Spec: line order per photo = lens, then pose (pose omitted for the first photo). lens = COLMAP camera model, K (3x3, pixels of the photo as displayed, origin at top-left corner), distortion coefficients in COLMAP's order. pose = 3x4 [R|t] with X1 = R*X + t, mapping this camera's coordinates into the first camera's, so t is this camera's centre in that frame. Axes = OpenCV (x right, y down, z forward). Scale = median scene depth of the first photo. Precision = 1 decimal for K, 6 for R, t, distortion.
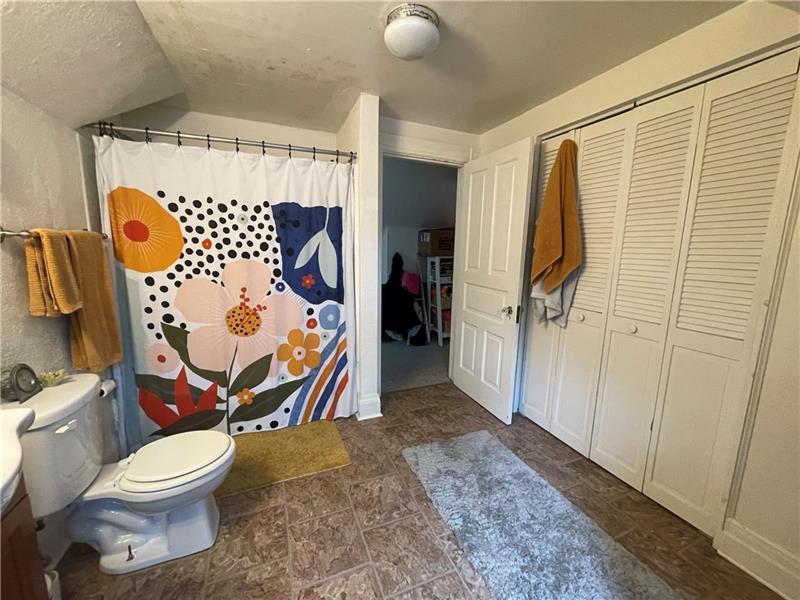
lens RADIAL K [[323.7, 0, 402.8], [0, 323.7, 300.8], [0, 0, 1]] dist [-0.001129, -0.000029]
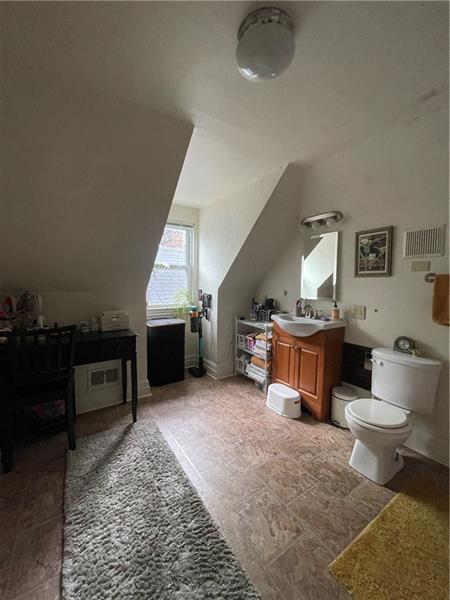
lens RADIAL K [[242.7, 0, 224.6], [0, 242.7, 298.3], [0, 0, 1]] dist [-0.001129, -0.000029]
pose [[-0.984395, -0.007163, -0.175830, 0.211309], [-0.046856, 0.973771, 0.222654, -0.251206], [0.169623, 0.227418, -0.958910, 1.615217]]
